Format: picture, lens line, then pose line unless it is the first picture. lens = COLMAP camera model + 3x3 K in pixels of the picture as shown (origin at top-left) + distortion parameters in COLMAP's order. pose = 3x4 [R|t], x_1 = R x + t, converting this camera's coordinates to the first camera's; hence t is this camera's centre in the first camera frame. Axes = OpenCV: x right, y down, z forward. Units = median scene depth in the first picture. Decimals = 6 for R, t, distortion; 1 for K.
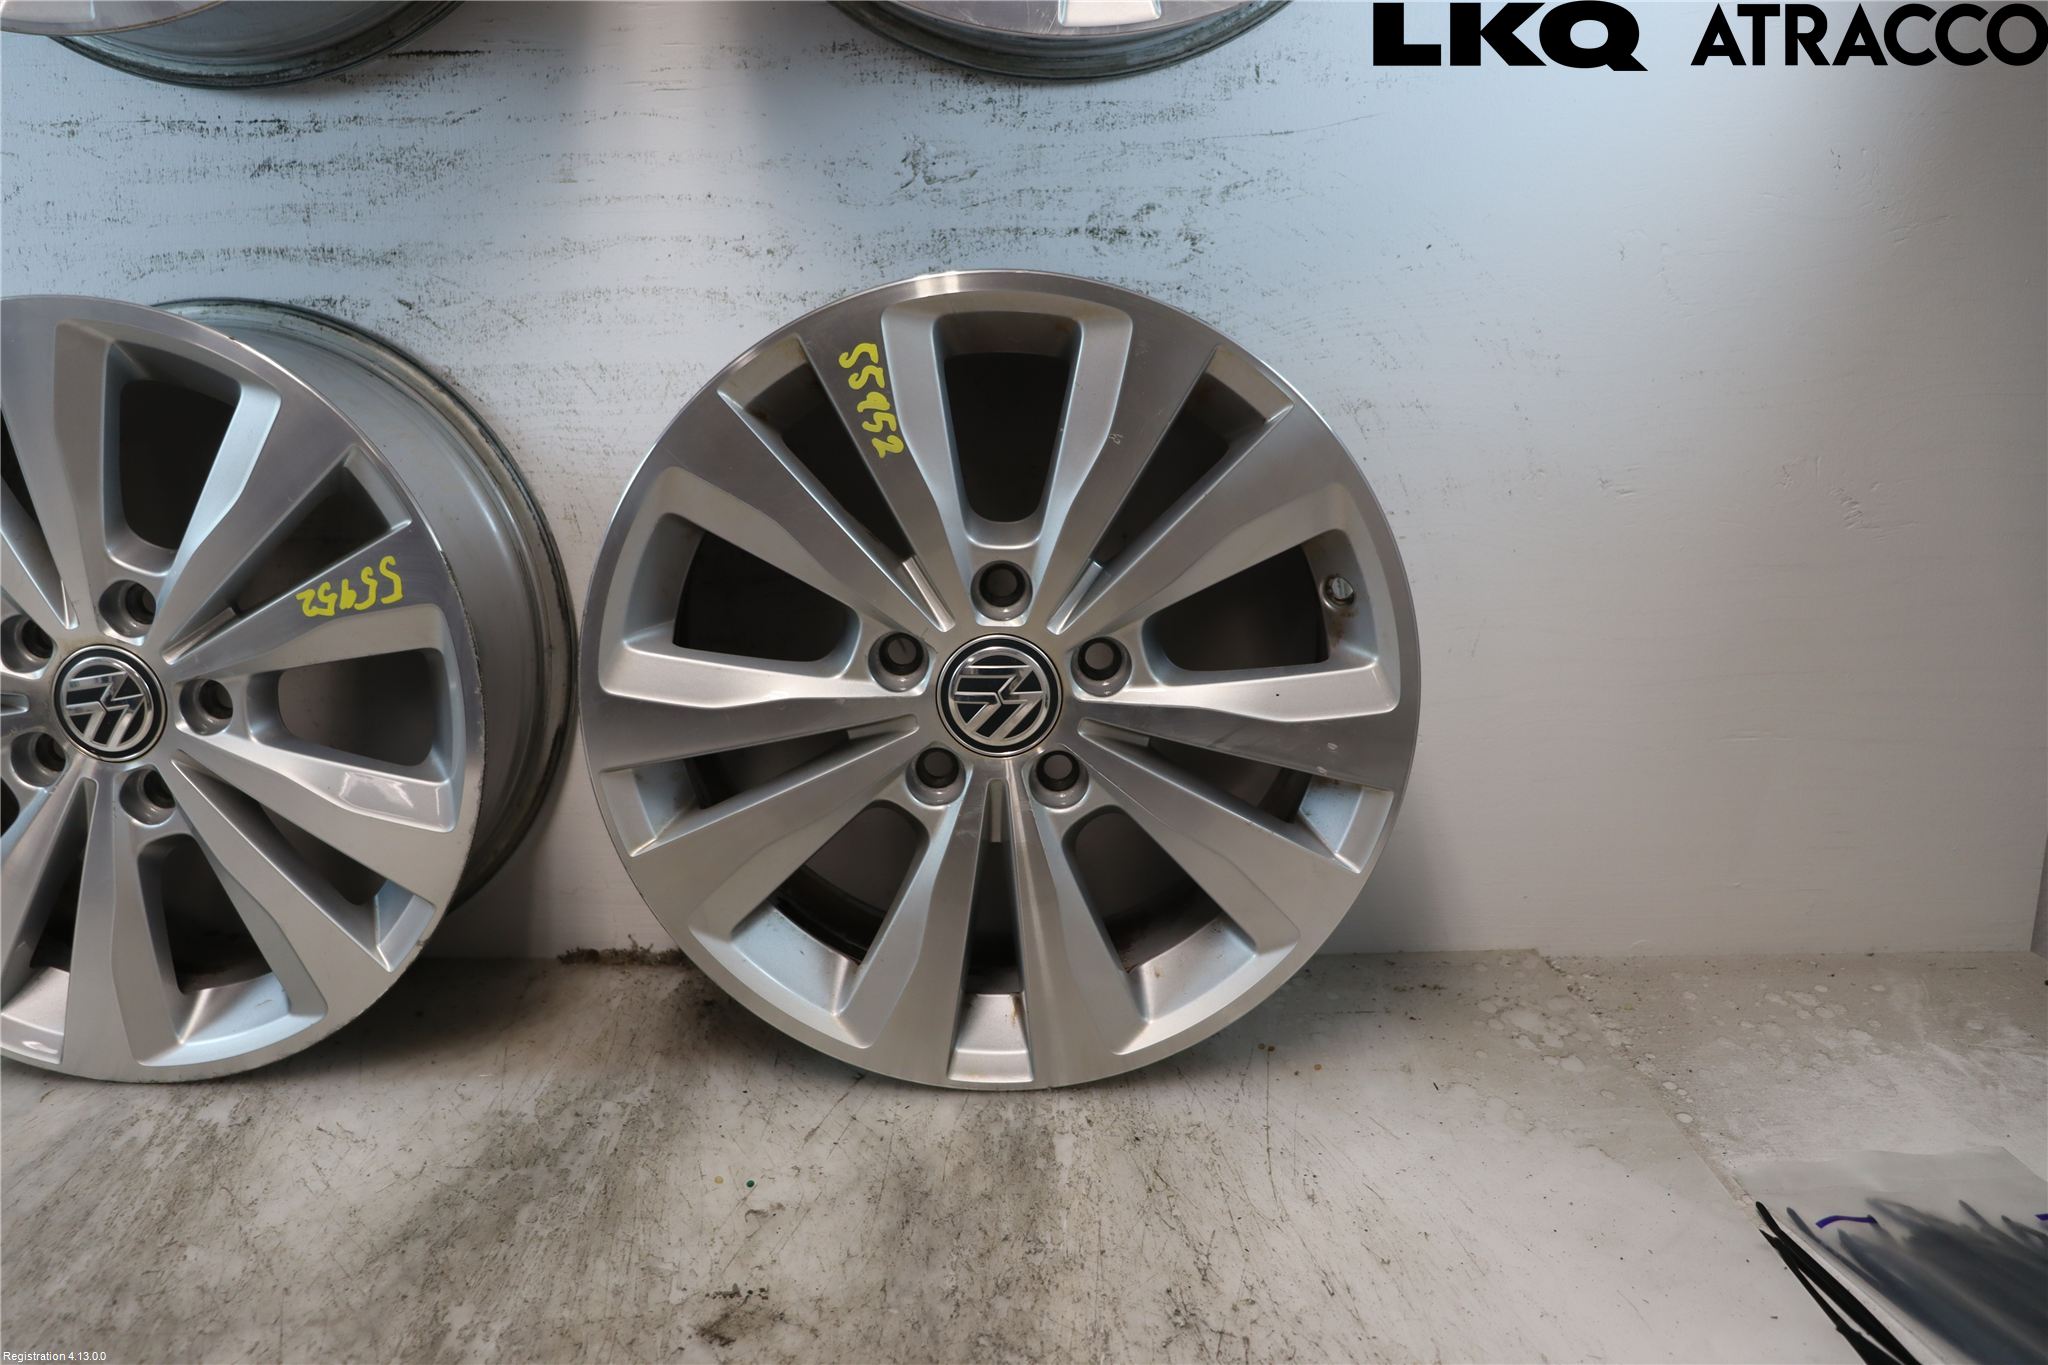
lens RADIAL K [[1754.0, 0, 1024.4], [0, 1754.0, 714.4], [0, 0, 1]] dist [-0.184802, 0.170035]
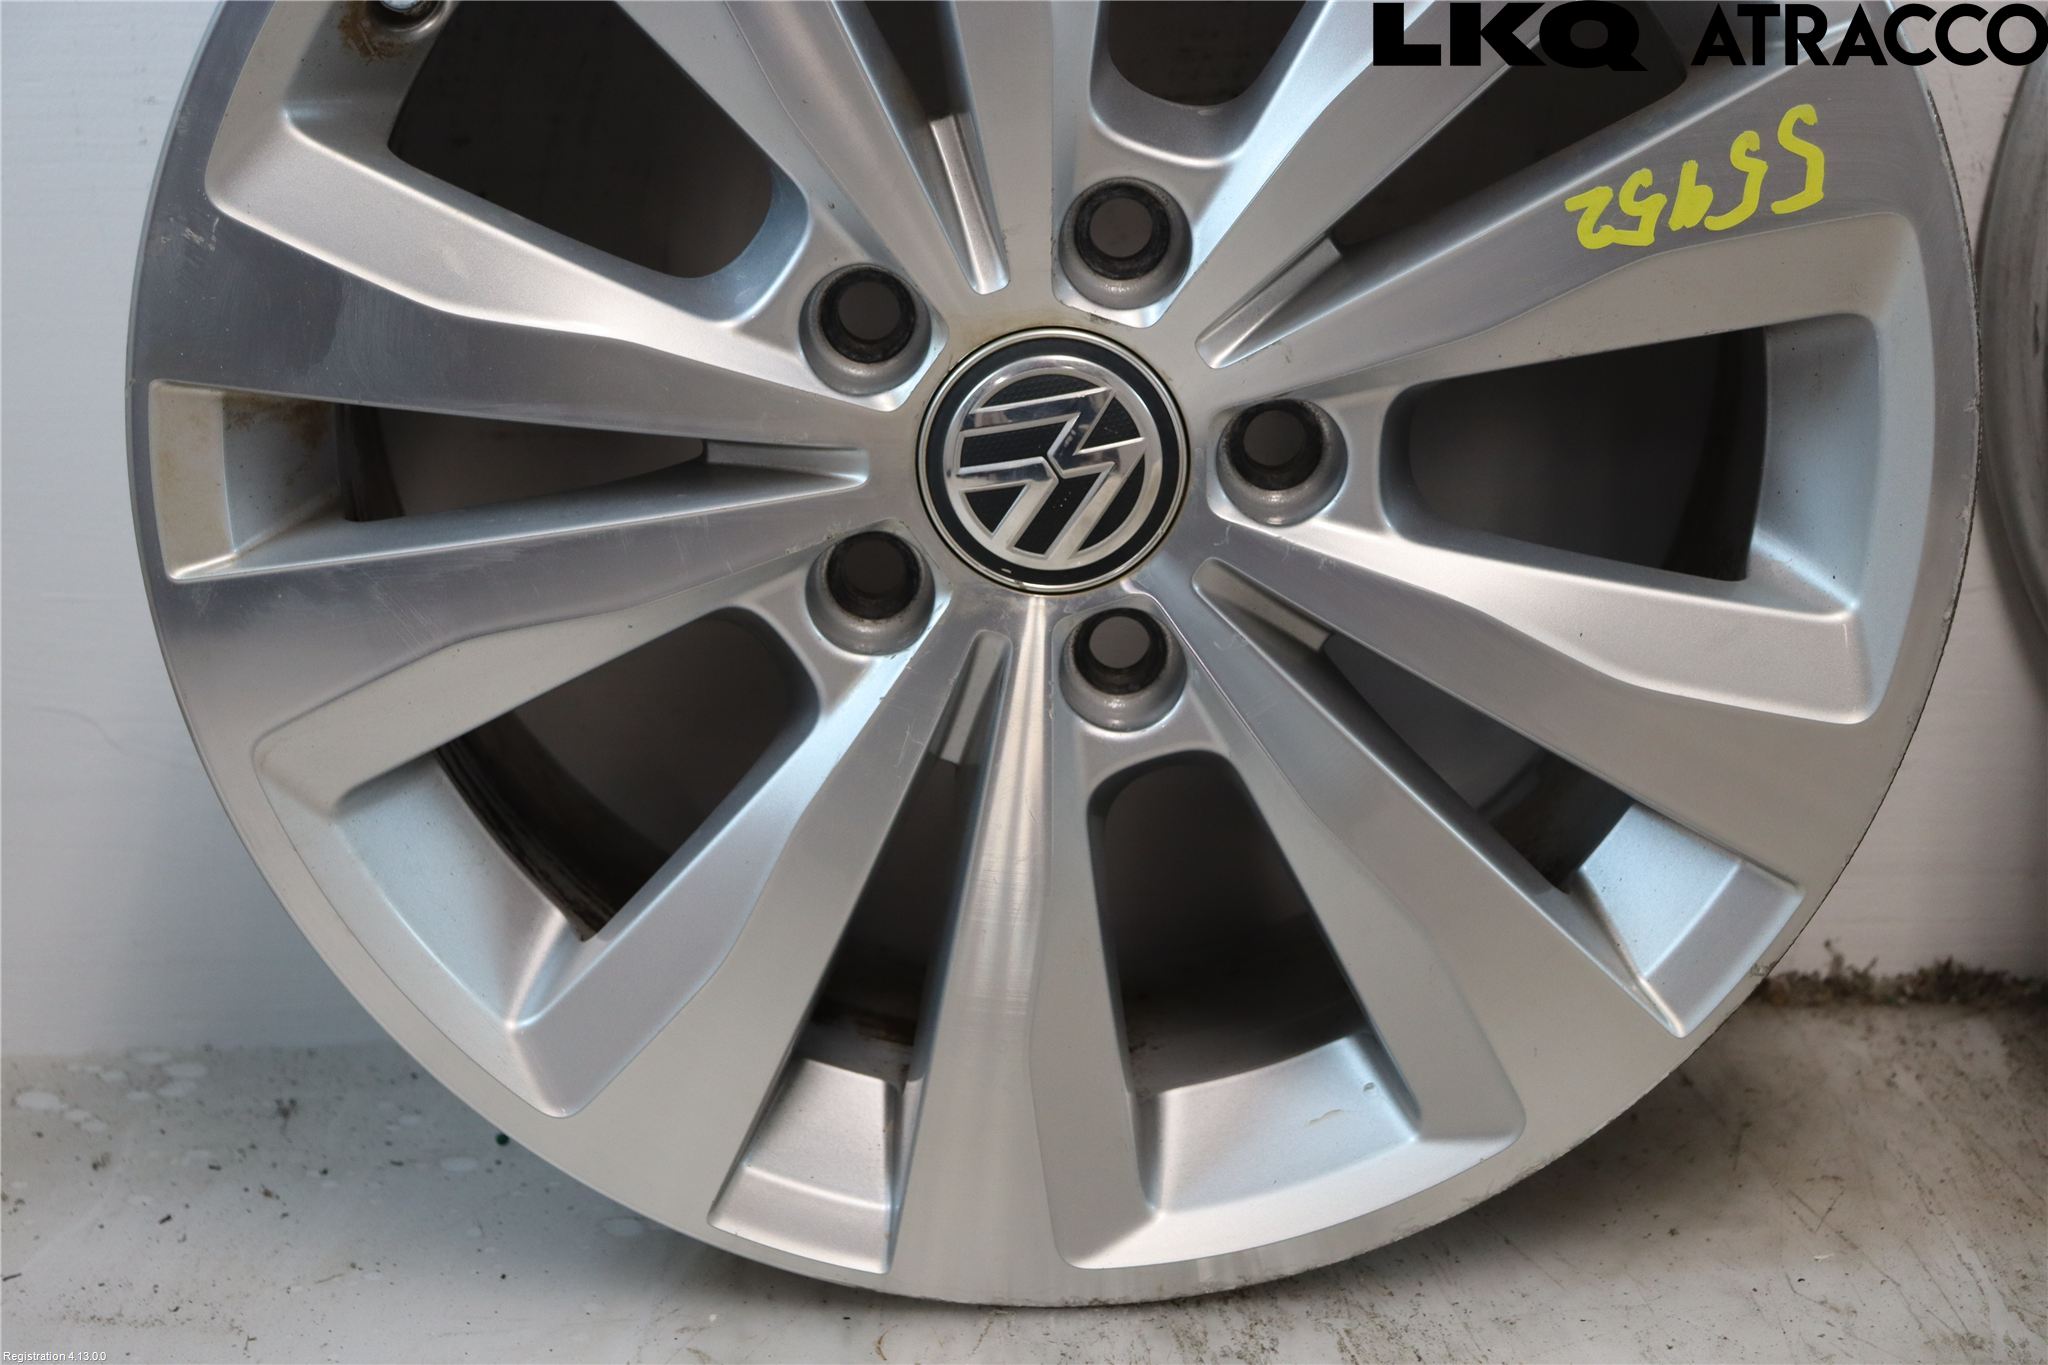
lens RADIAL K [[3461.8, 0, 1013.5], [0, 3461.8, 724.7], [0, 0, 1]] dist [0.142623, 0.000000]
pose [[0.999570, -0.028571, 0.006569, -0.506733], [0.028114, 0.997711, 0.061500, 0.005530], [-0.008311, -0.061289, 0.998085, 0.074987]]
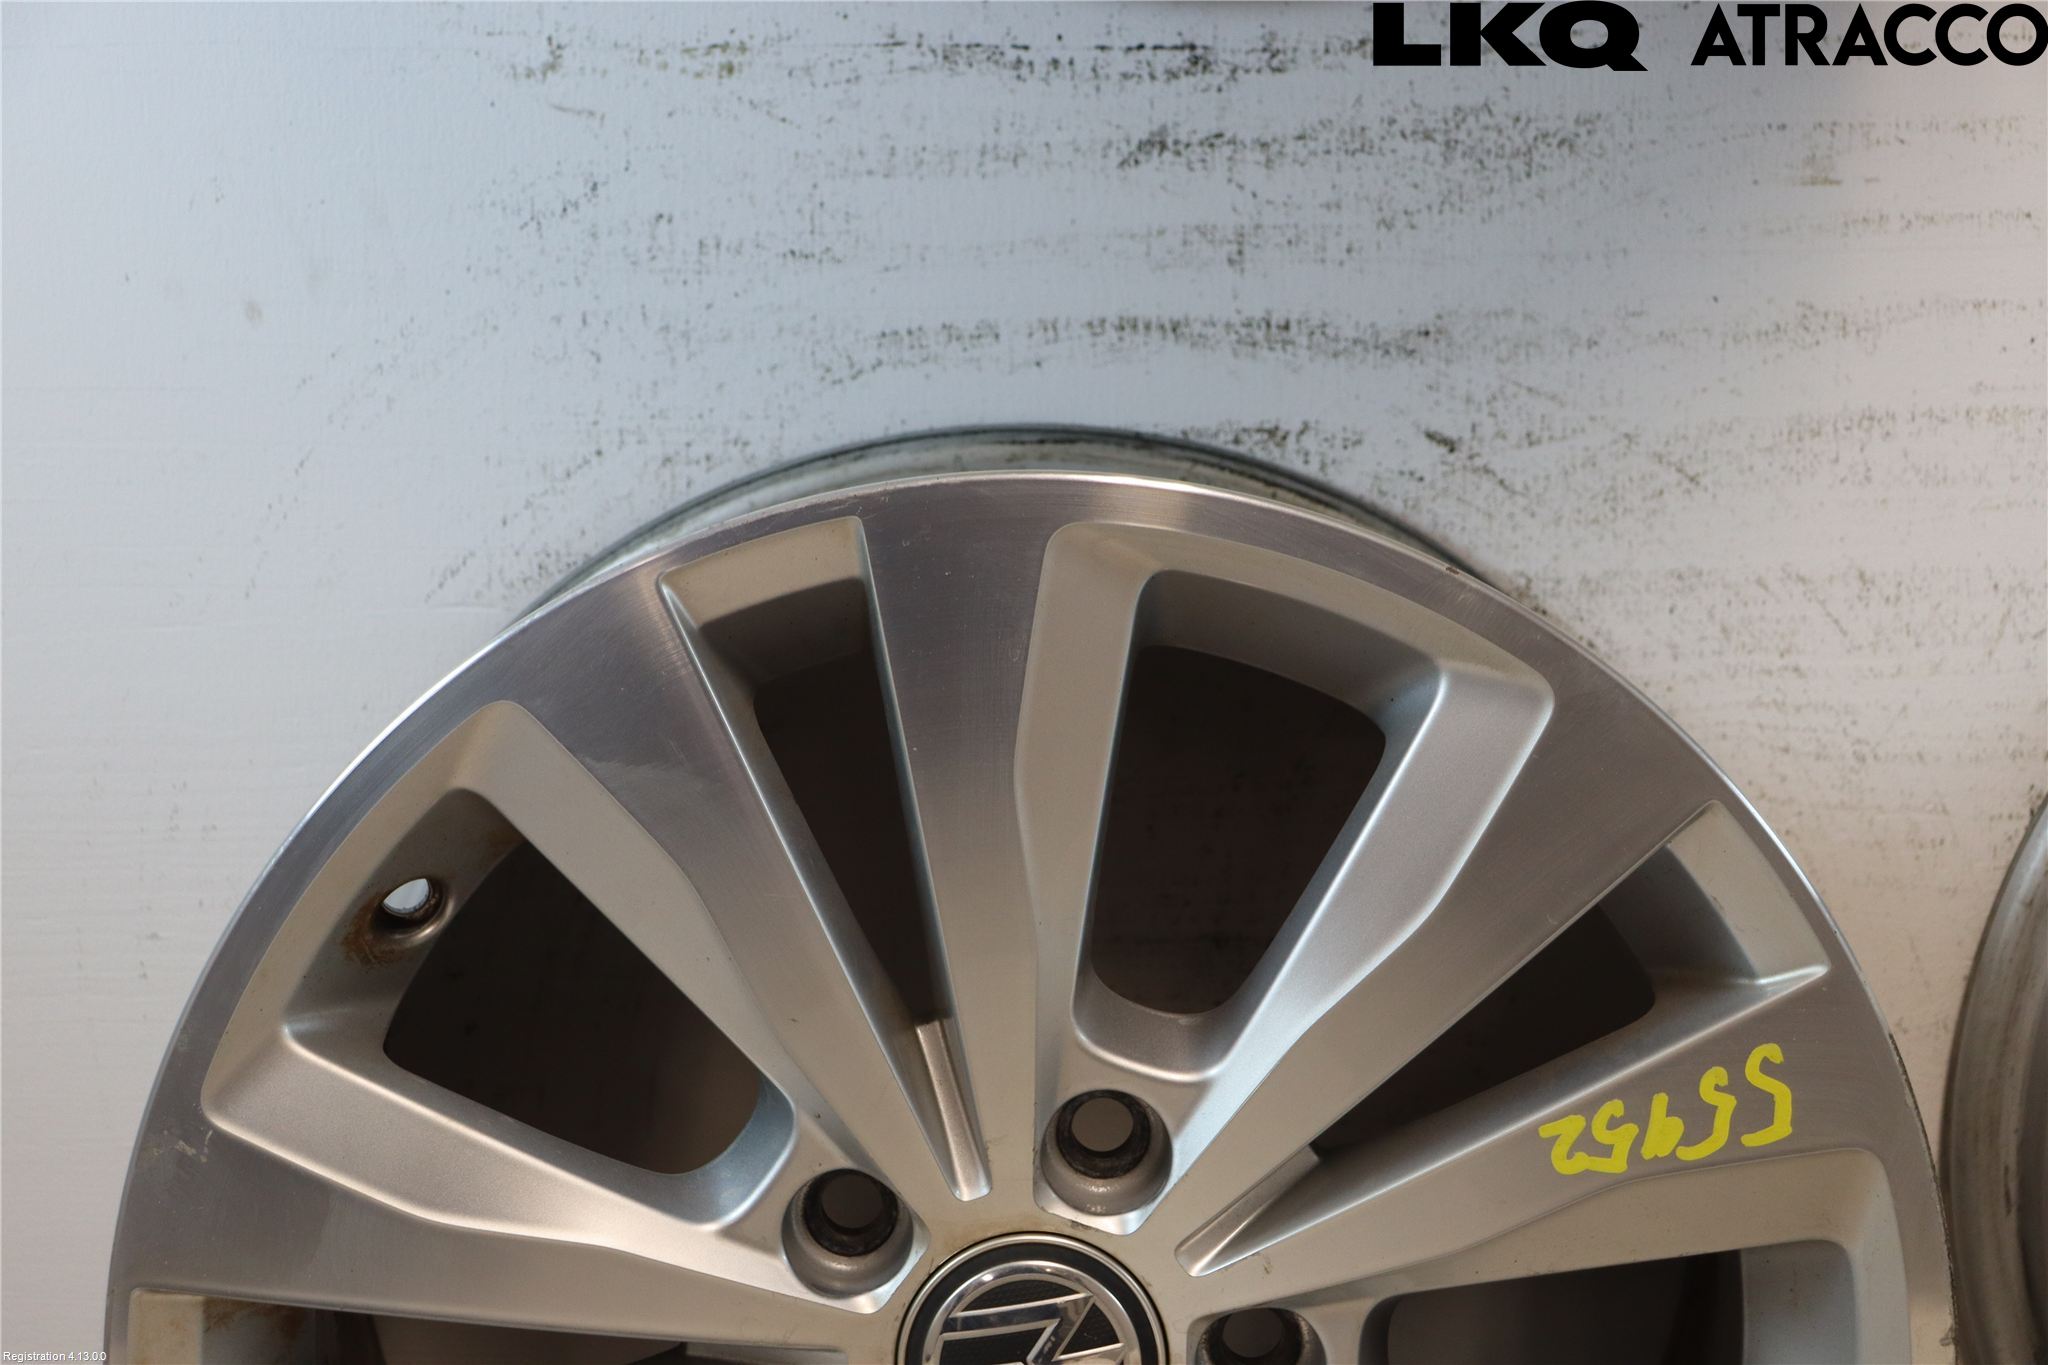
lens RADIAL K [[3461.8, 0, 1016.7], [0, 3461.8, 692.4], [0, 0, 1]] dist [0.142623, 0.000000]
pose [[0.999799, -0.011940, 0.016125, -0.505268], [0.013332, 0.995926, -0.089188, -0.091072], [-0.014994, 0.089385, 0.995884, 0.063297]]
